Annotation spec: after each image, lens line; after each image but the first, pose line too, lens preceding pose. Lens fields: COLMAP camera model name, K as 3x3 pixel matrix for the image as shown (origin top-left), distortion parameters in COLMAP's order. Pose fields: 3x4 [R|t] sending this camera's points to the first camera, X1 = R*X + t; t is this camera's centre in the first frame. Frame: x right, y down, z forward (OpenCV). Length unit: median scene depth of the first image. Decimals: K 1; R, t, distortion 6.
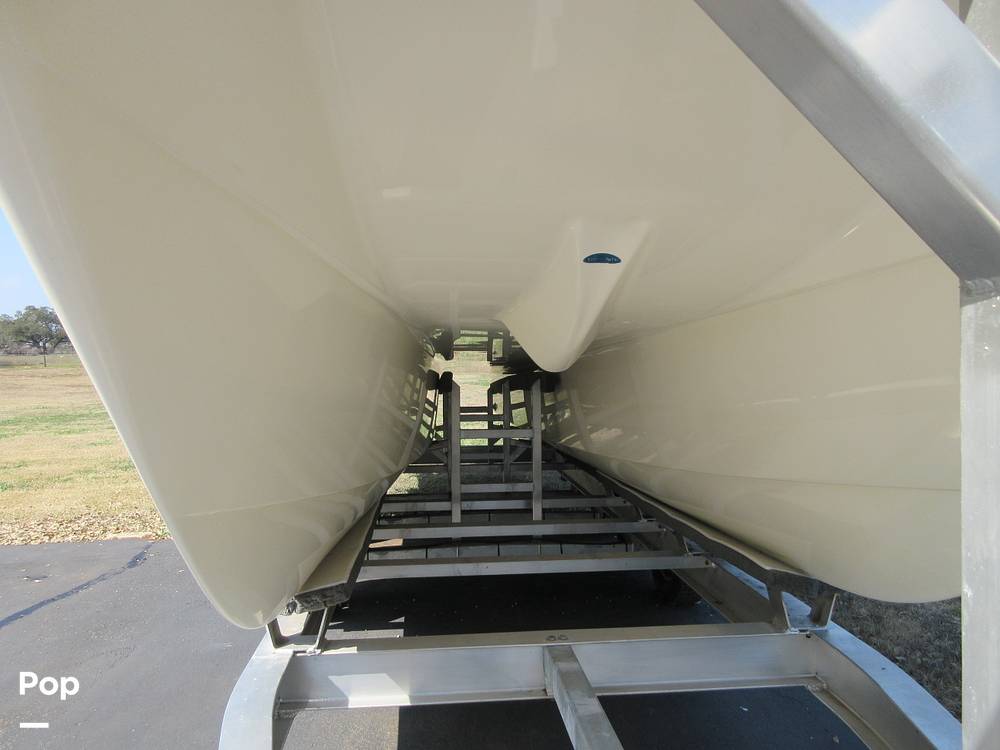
lens RADIAL K [[743.5, 0, 499.0], [0, 743.5, 373.6], [0, 0, 1]] dist [0.005013, -0.005339]
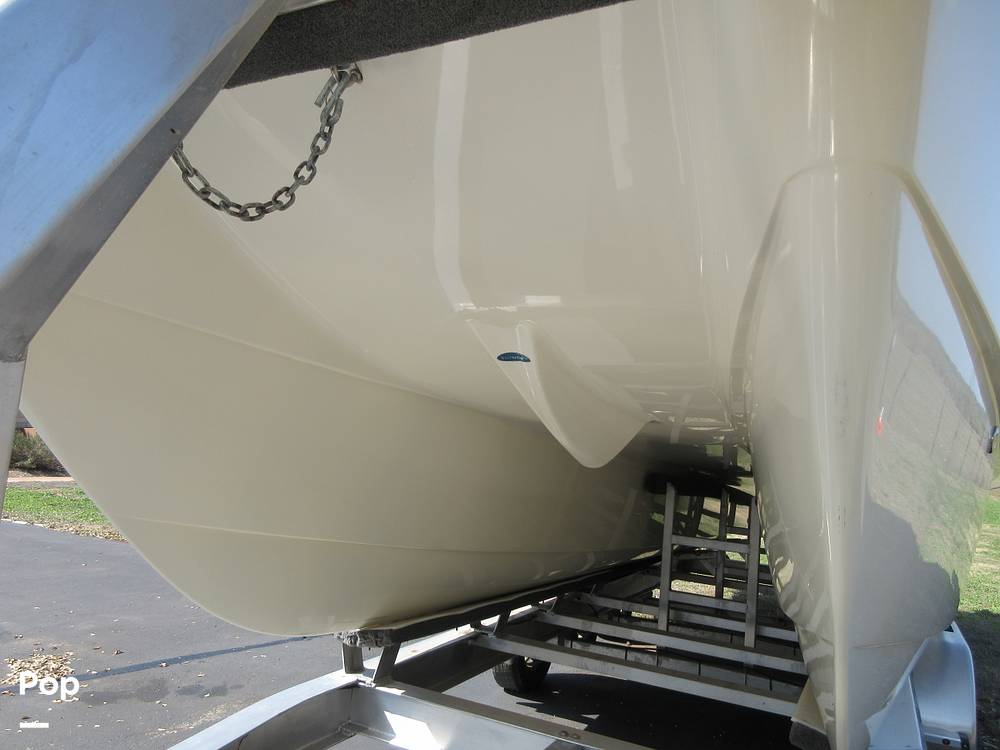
lens RADIAL K [[743.5, 0, 503.7], [0, 743.5, 373.6], [0, 0, 1]] dist [0.005013, -0.005339]
pose [[0.842023, 0.025047, -0.538860, 0.303118], [-0.101063, 0.988559, -0.111972, -0.001806], [0.529890, 0.148742, 0.834921, 0.028042]]
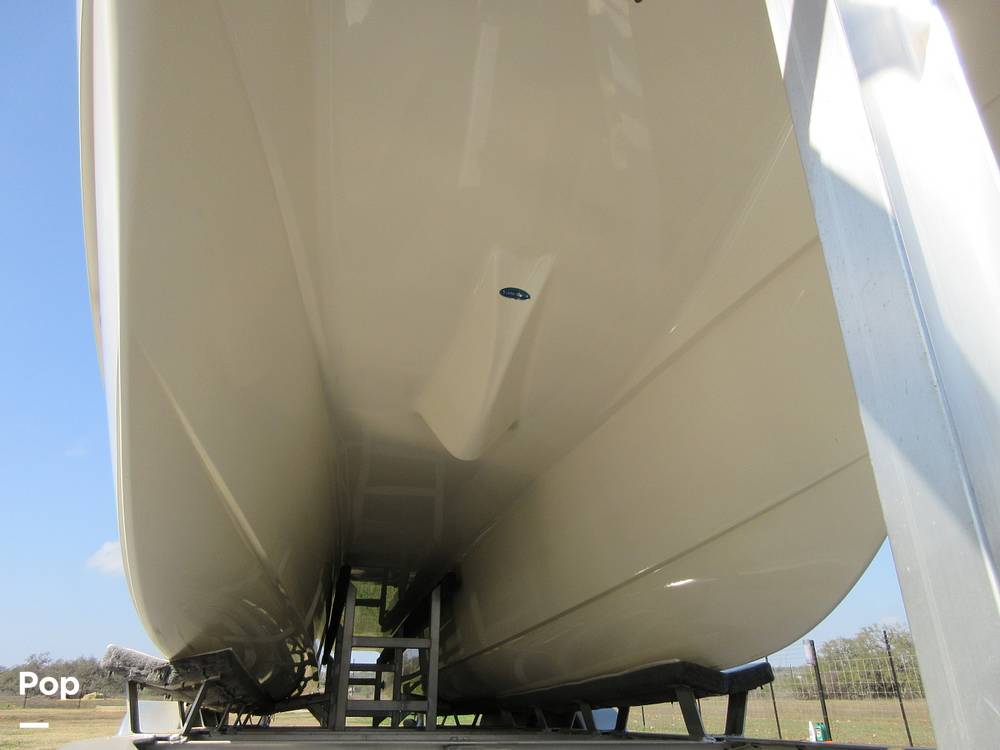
lens RADIAL K [[743.5, 0, 500.8], [0, 743.5, 372.3], [0, 0, 1]] dist [0.005013, -0.005339]
pose [[0.989412, 0.070181, 0.127041, -0.010782], [-0.006564, 0.896059, -0.443886, 0.204327], [-0.144989, 0.438352, 0.887032, -0.000732]]
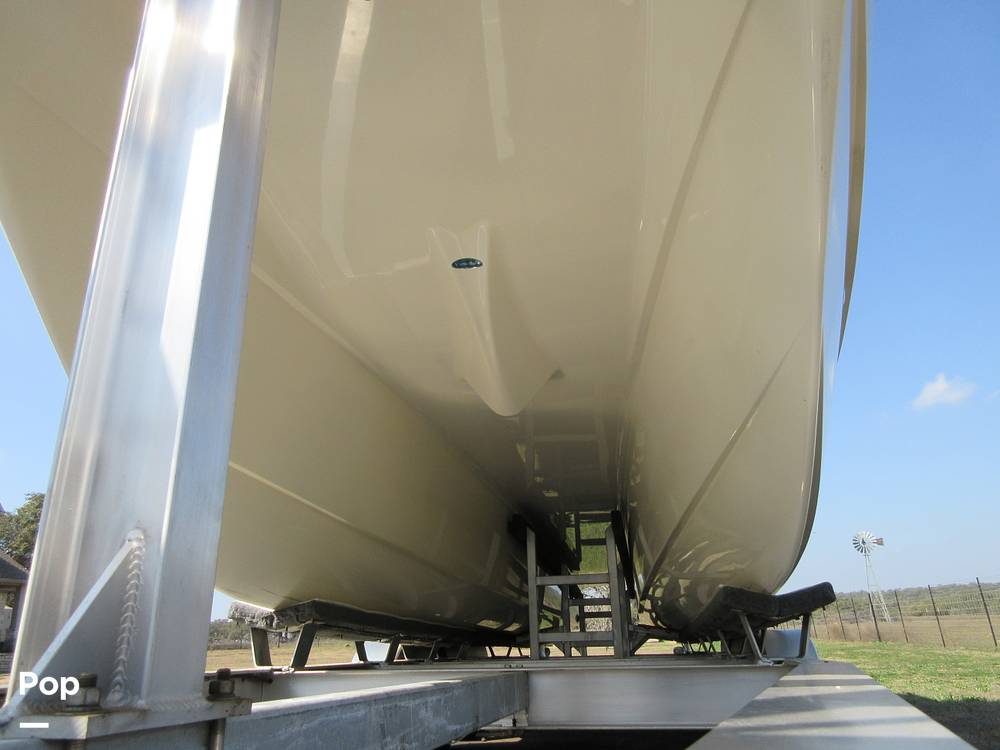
lens RADIAL K [[743.5, 0, 501.3], [0, 743.5, 374.8], [0, 0, 1]] dist [0.005013, -0.005339]
pose [[0.958822, -0.111272, -0.261302, 0.211325], [0.007928, 0.930181, -0.367015, 0.204760], [0.283897, 0.349831, 0.892760, -0.022275]]
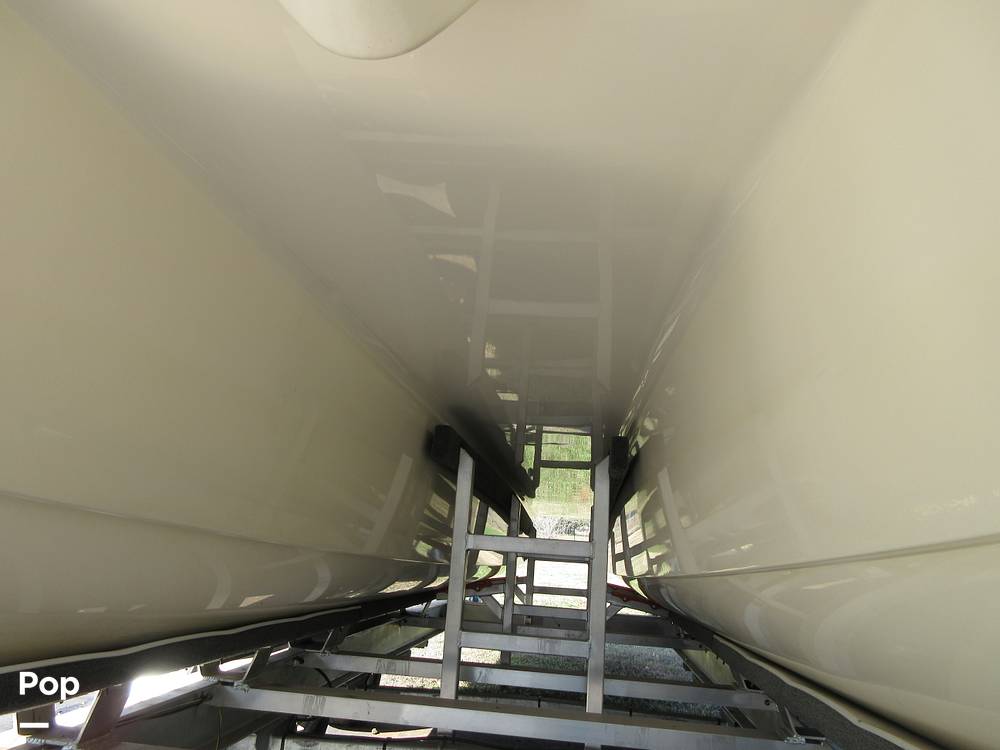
lens RADIAL K [[732.9, 0, 500.5], [0, 732.9, 379.9], [0, 0, 1]] dist [0.002417, -0.002260]
pose [[0.974458, 0.024159, -0.223265, 0.105867], [-0.078138, 0.968549, -0.236236, 0.098866], [0.210536, 0.247647, 0.945699, 0.454025]]
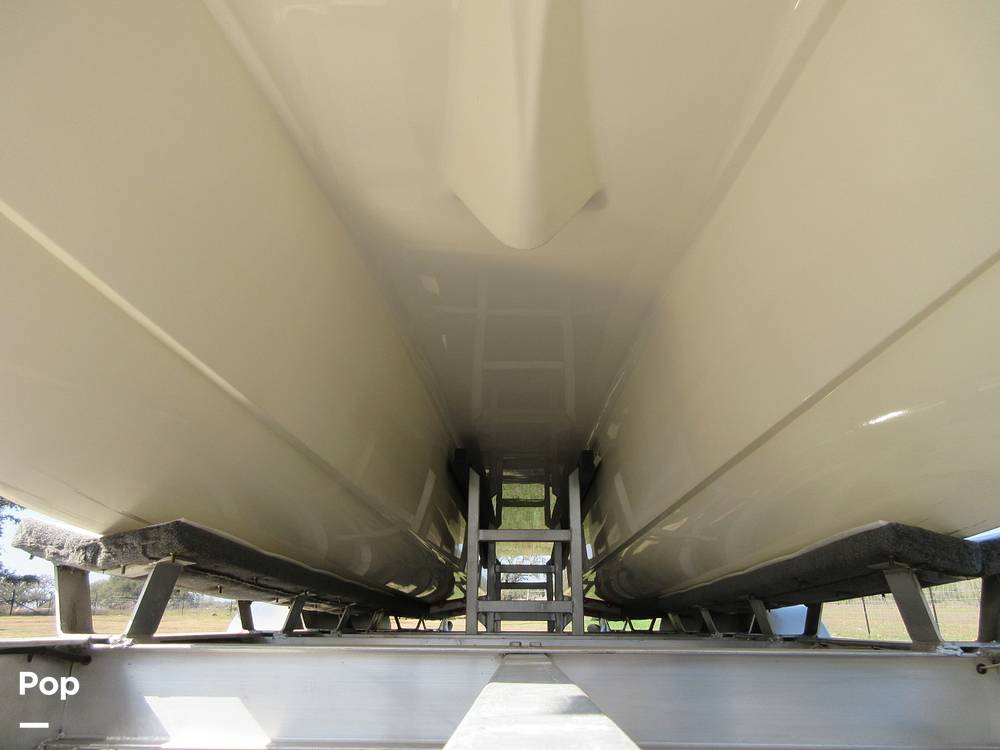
lens RADIAL K [[743.5, 0, 502.4], [0, 743.5, 373.3], [0, 0, 1]] dist [0.005013, -0.005339]
pose [[0.992390, -0.027637, -0.119995, 0.078347], [-0.015134, 0.939725, -0.341597, 0.202895], [0.122203, 0.340813, 0.932155, 0.213865]]
